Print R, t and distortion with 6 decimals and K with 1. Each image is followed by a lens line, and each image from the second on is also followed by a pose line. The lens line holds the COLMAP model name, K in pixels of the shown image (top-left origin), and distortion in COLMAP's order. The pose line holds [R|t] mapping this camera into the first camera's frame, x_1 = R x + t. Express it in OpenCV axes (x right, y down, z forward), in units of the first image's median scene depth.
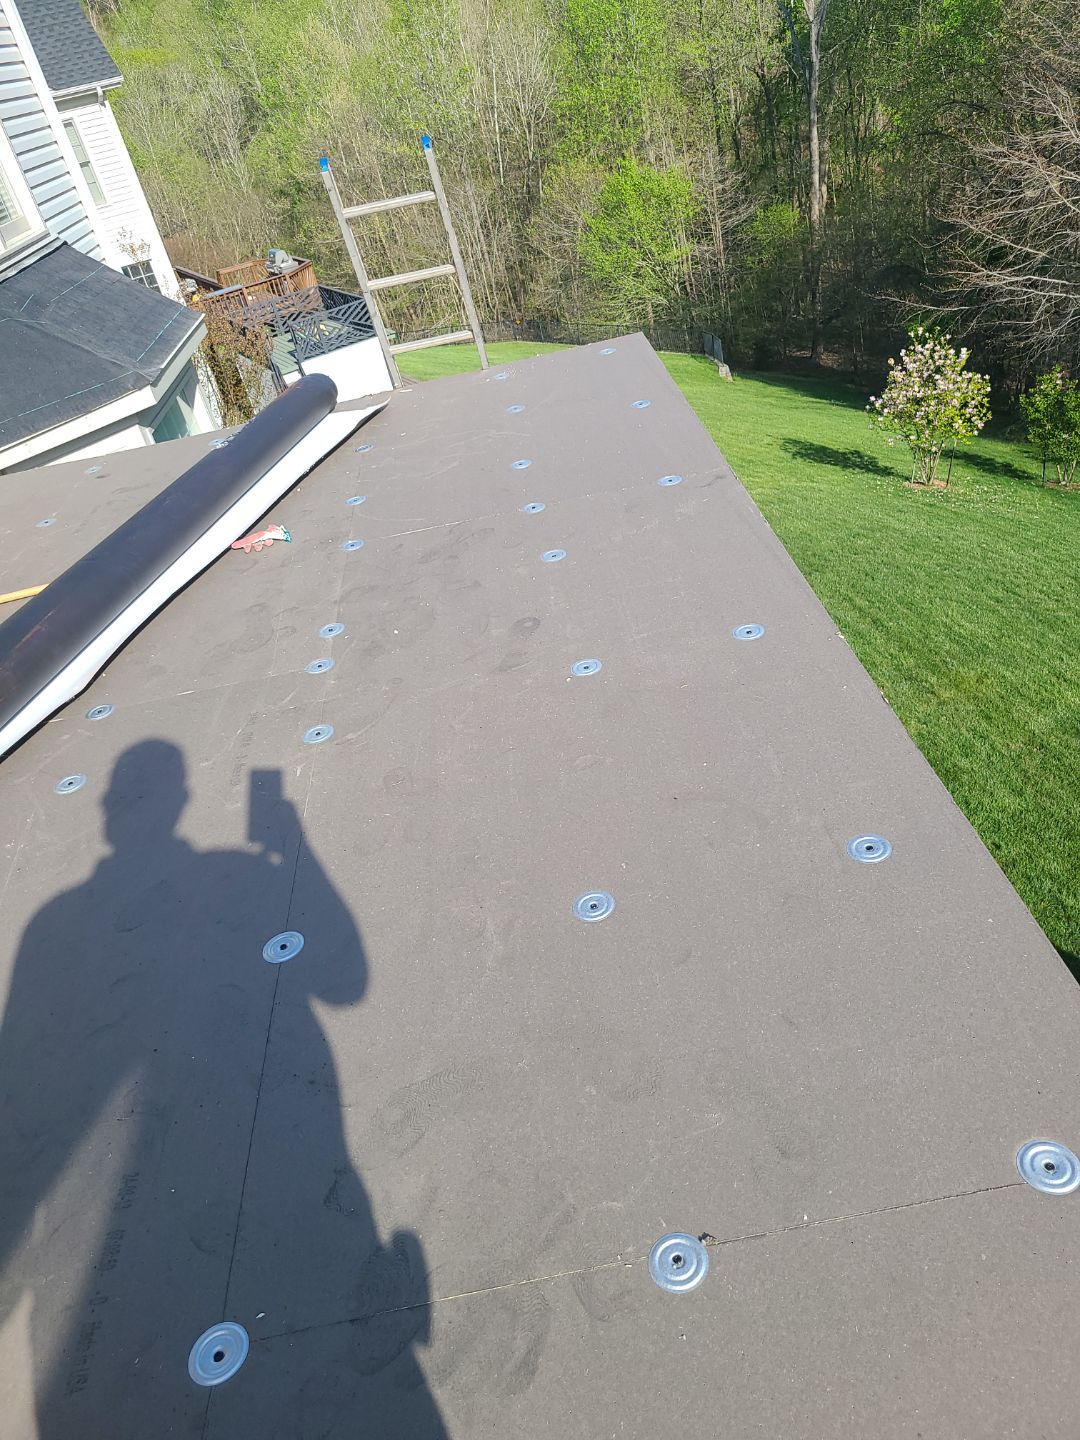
lens RADIAL K [[1064.2, 0, 558.5], [0, 1064.2, 696.5], [0, 0, 1]] dist [0.067492, -0.042229]
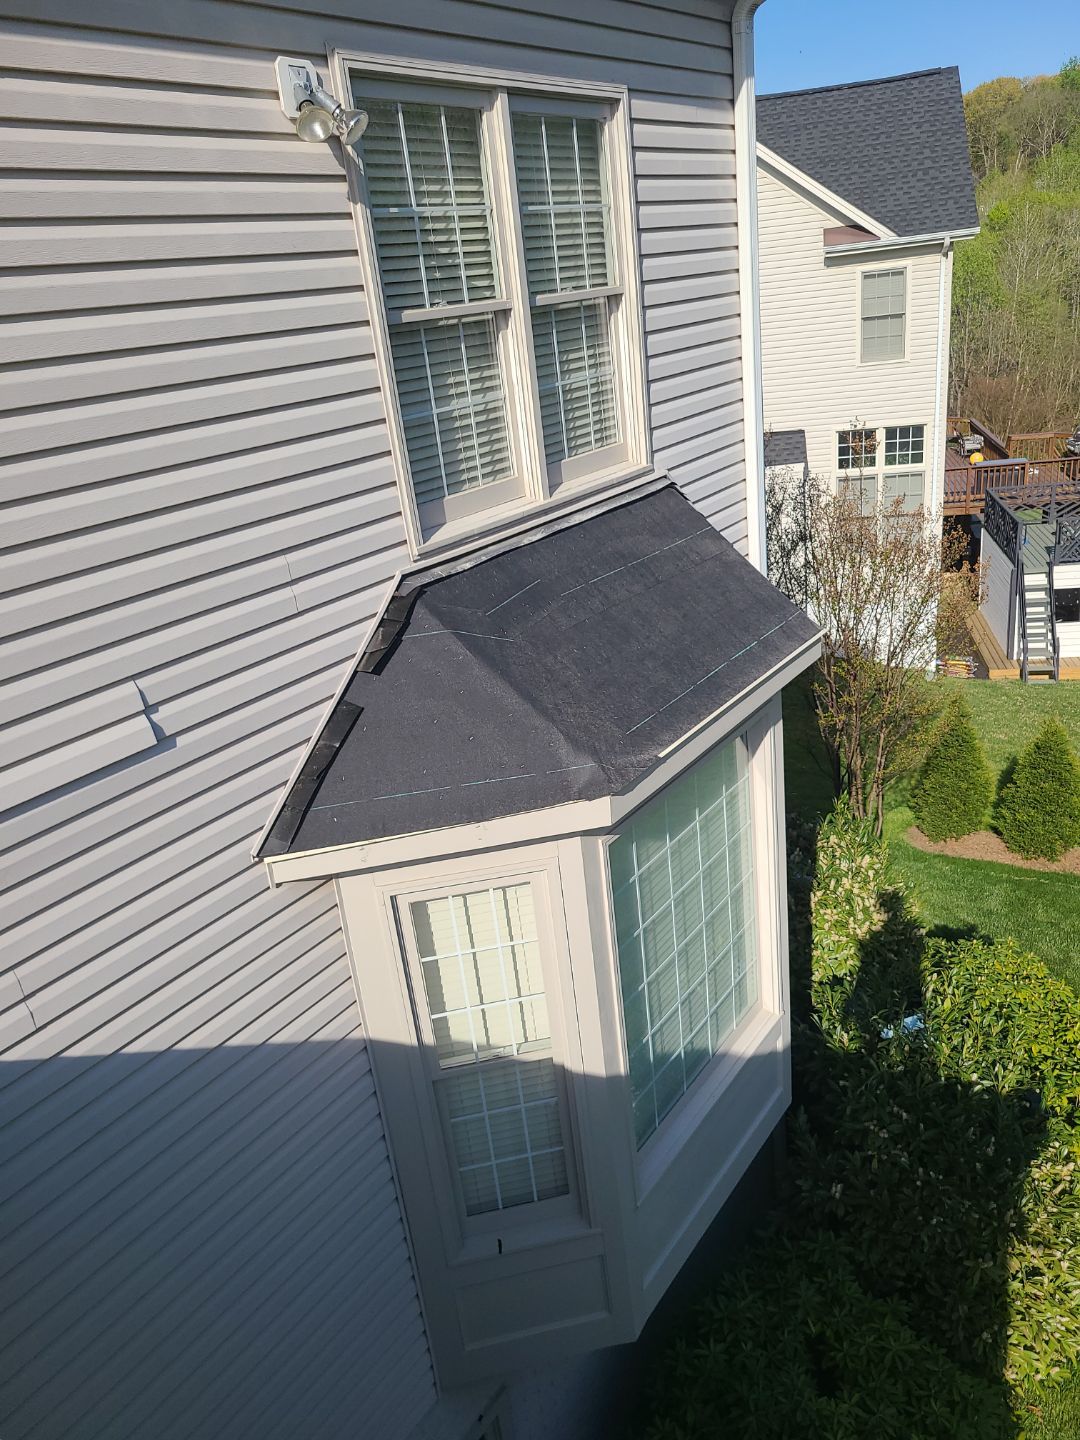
lens RADIAL K [[1063.5, 0, 564.0], [0, 1063.5, 716.1], [0, 0, 1]] dist [0.064111, -0.036448]
pose [[0.756069, 0.356670, -0.548768, -0.105902], [-0.401043, 0.915086, 0.042217, -0.323015], [0.517227, 0.188161, 0.834908, 0.497702]]
